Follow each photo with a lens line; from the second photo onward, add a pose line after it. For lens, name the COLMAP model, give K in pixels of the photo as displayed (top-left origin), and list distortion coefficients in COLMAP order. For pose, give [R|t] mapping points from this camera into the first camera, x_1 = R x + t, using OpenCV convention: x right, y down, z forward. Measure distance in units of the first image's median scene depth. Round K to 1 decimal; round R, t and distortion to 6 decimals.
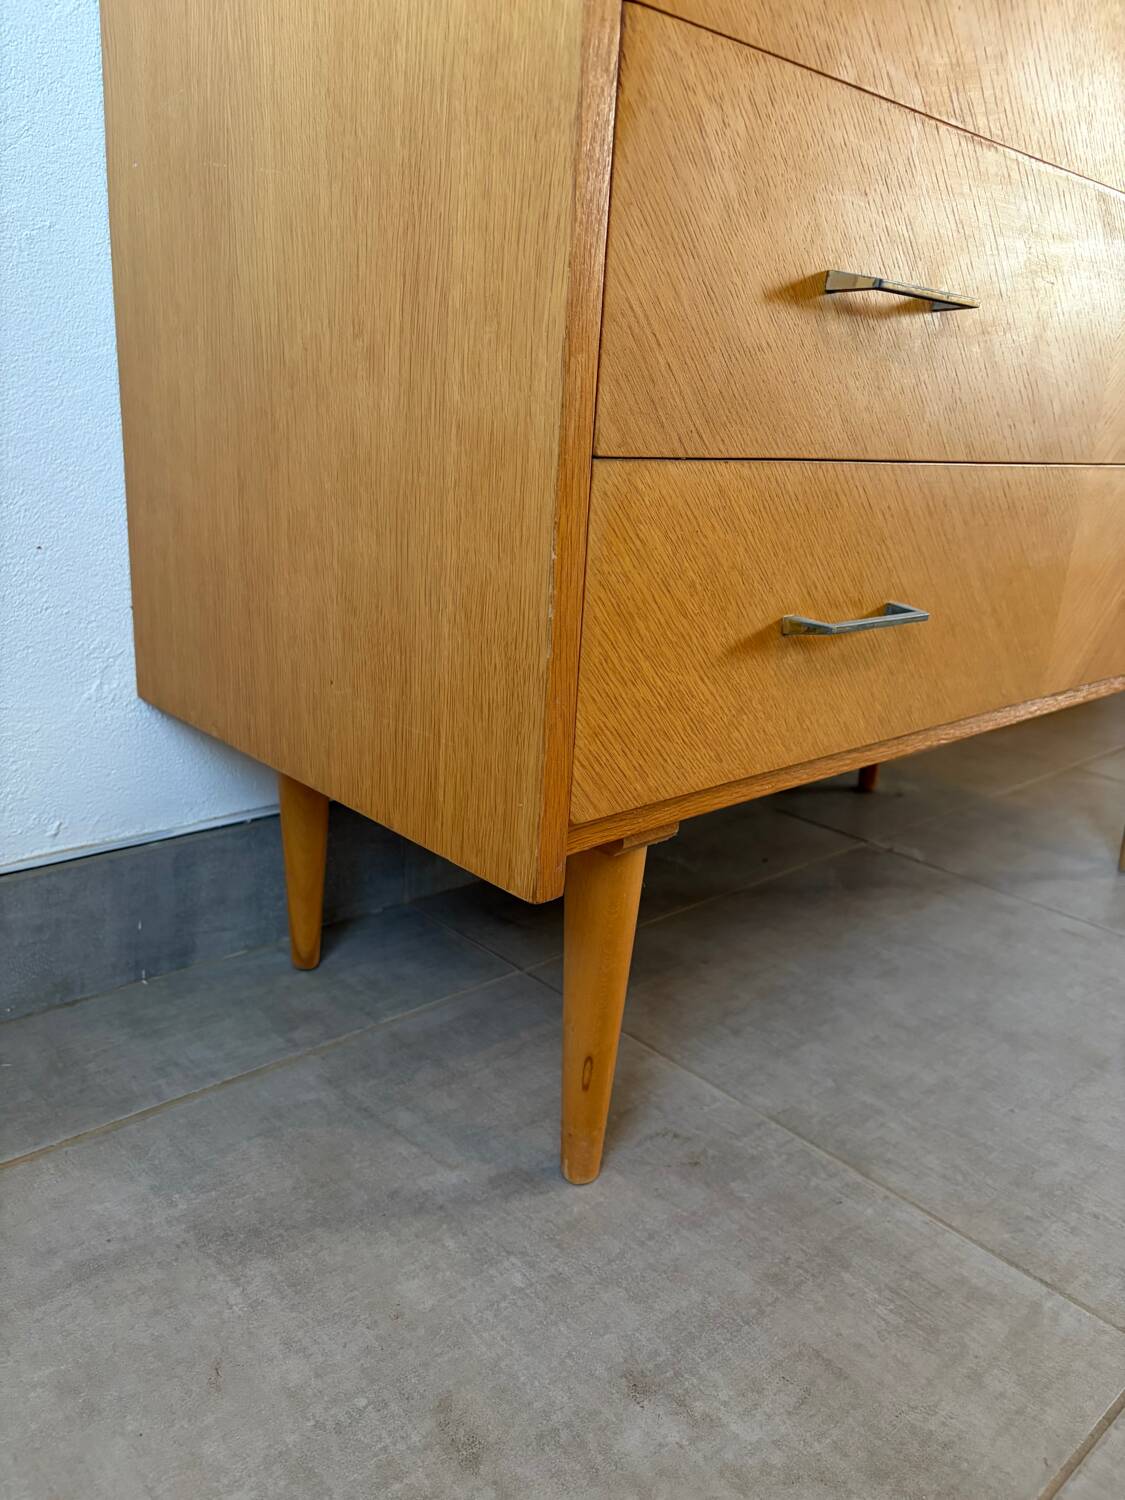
lens RADIAL K [[1147.0, 0, 555.8], [0, 1147.0, 763.2], [0, 0, 1]] dist [0.005836, 0.000347]
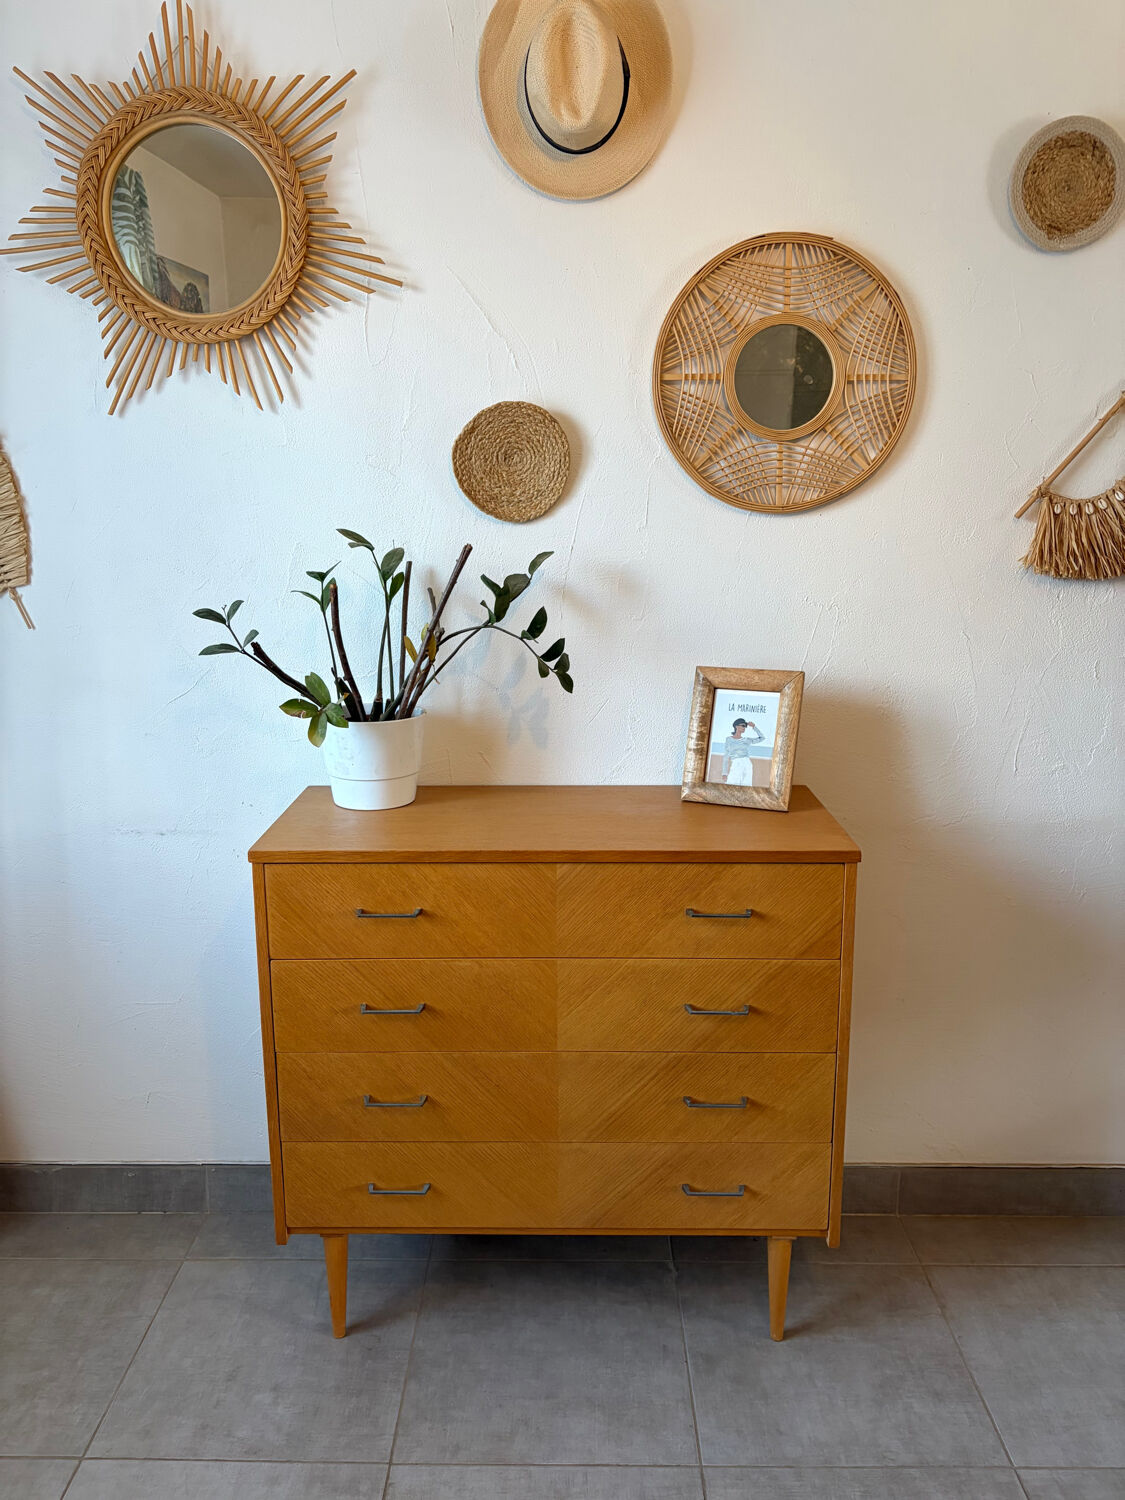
lens RADIAL K [[1112.0, 0, 555.4], [0, 1112.0, 755.7], [0, 0, 1]] dist [0.059753, -0.072415]
pose [[0.729080, 0.081825, -0.679519, 2.461852], [-0.163201, 0.984974, -0.056498, -1.140792], [0.664686, 0.152089, 0.731479, -1.099845]]
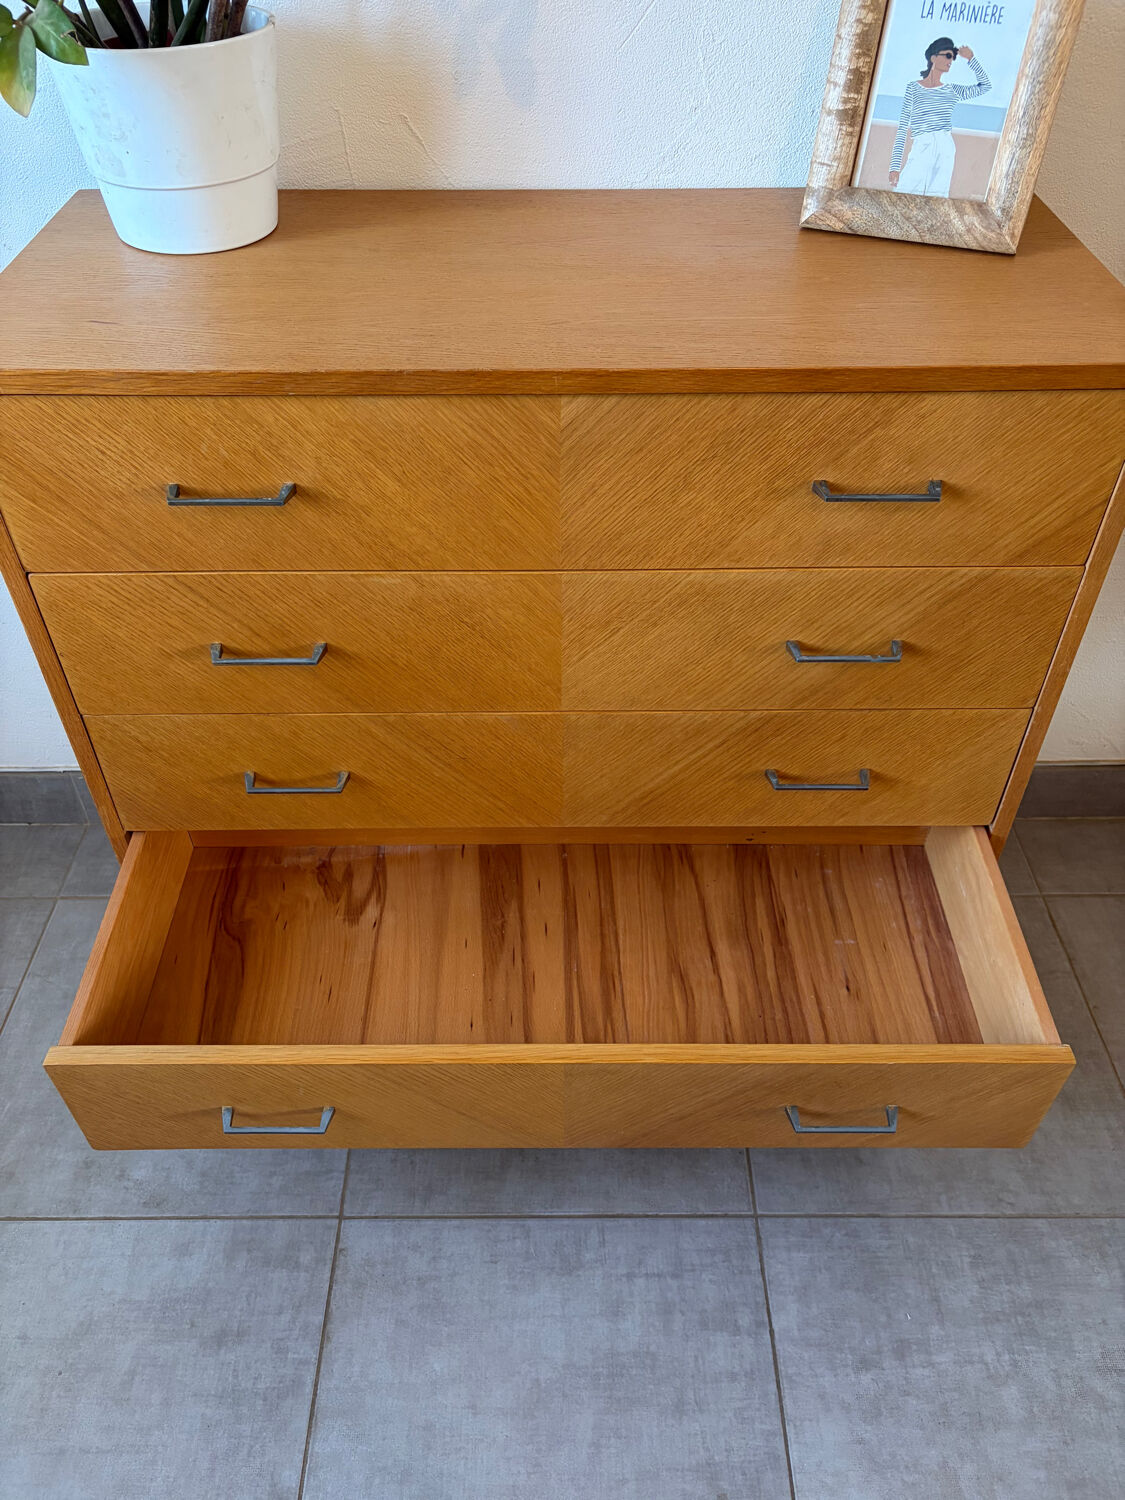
lens RADIAL K [[1127.8, 0, 563.4], [0, 1127.8, 749.0], [0, 0, 1]] dist [0.041210, -0.044876]
pose [[0.741132, 0.405085, -0.535378, 1.517153], [-0.160197, 0.881124, 0.444925, -1.265723], [0.651967, -0.243982, 0.717922, -0.120000]]
